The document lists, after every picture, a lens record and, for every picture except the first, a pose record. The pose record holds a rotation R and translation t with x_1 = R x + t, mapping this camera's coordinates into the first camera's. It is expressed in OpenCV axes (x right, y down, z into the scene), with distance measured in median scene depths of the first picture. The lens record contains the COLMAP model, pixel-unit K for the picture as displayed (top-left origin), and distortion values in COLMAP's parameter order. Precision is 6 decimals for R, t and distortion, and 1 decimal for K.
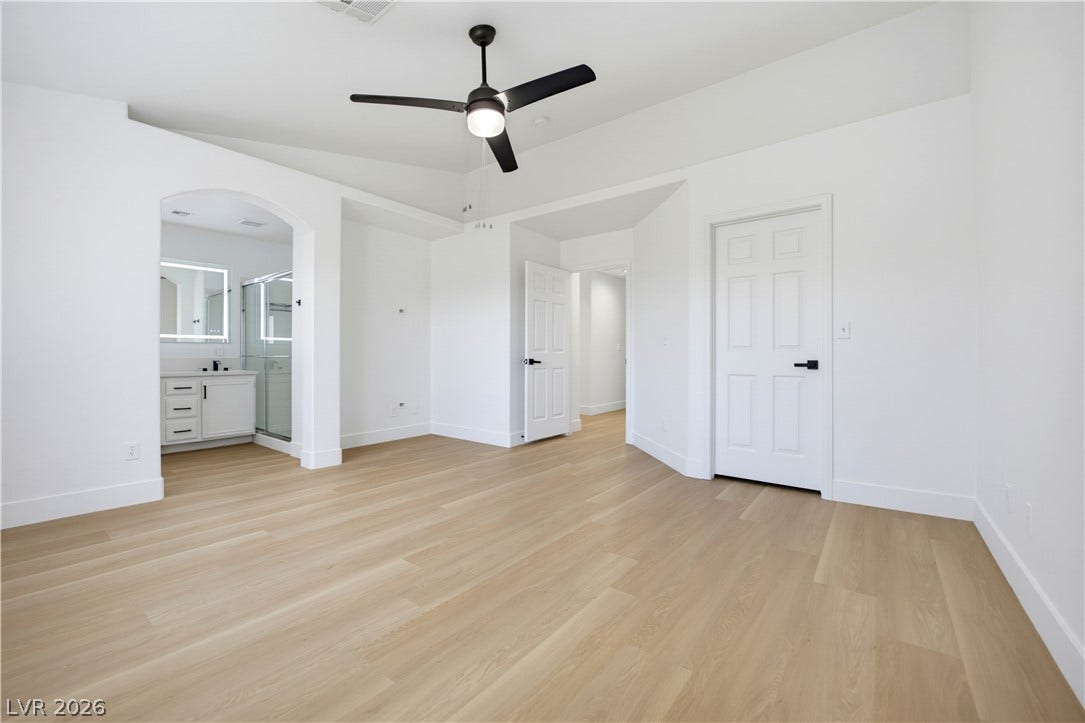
lens RADIAL K [[434.9, 0, 536.0], [0, 434.9, 359.7], [0, 0, 1]] dist [-0.027476, 0.000141]
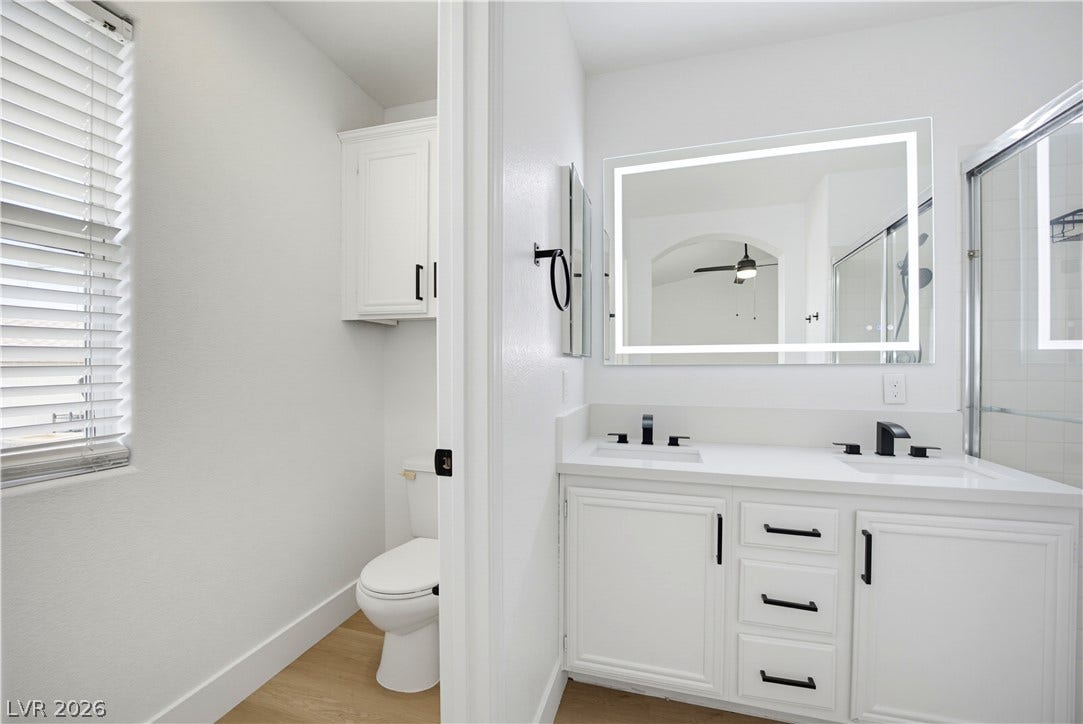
lens RADIAL K [[447.2, 0, 541.9], [0, 447.2, 367.4], [0, 0, 1]] dist [-0.024544, 0.000037]
pose [[0.368651, 0.004848, -0.929555, -0.524133], [-0.001400, 0.999988, 0.004660, -0.038010], [0.929567, -0.000416, 0.368653, 0.626658]]
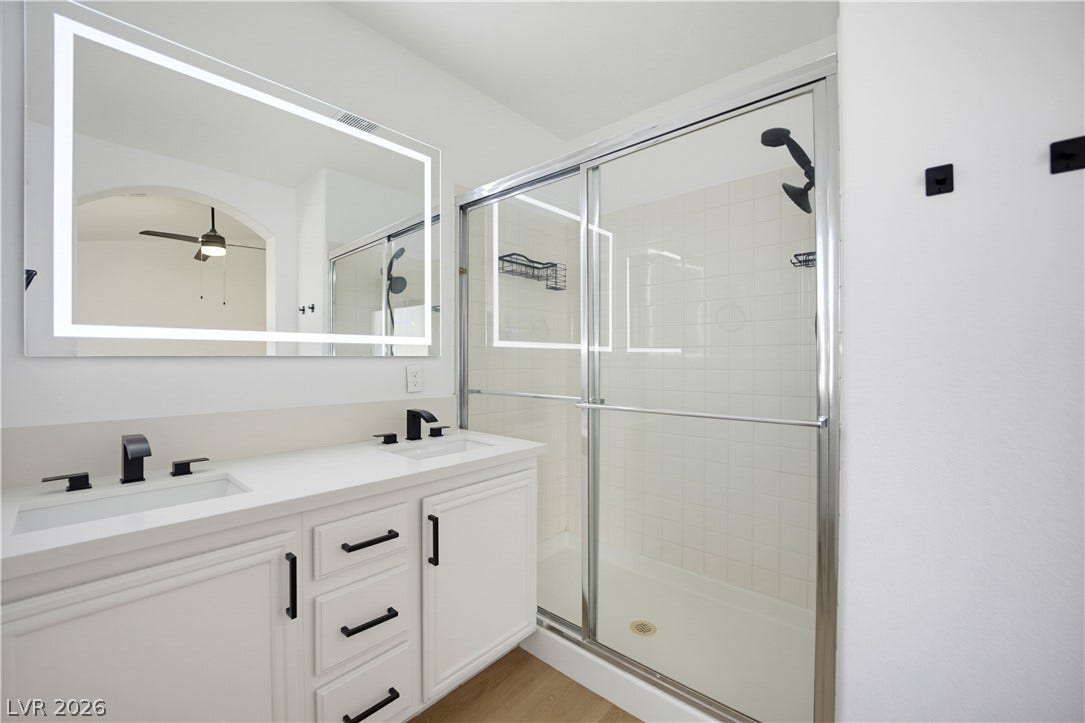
lens RADIAL K [[434.9, 0, 536.0], [0, 434.9, 359.7], [0, 0, 1]] dist [-0.027476, 0.000141]
pose [[0.998161, 0.004399, -0.060464, -0.608469], [-0.004329, 0.999990, 0.001285, -0.037667], [0.060469, -0.001021, 0.998170, 0.636045]]
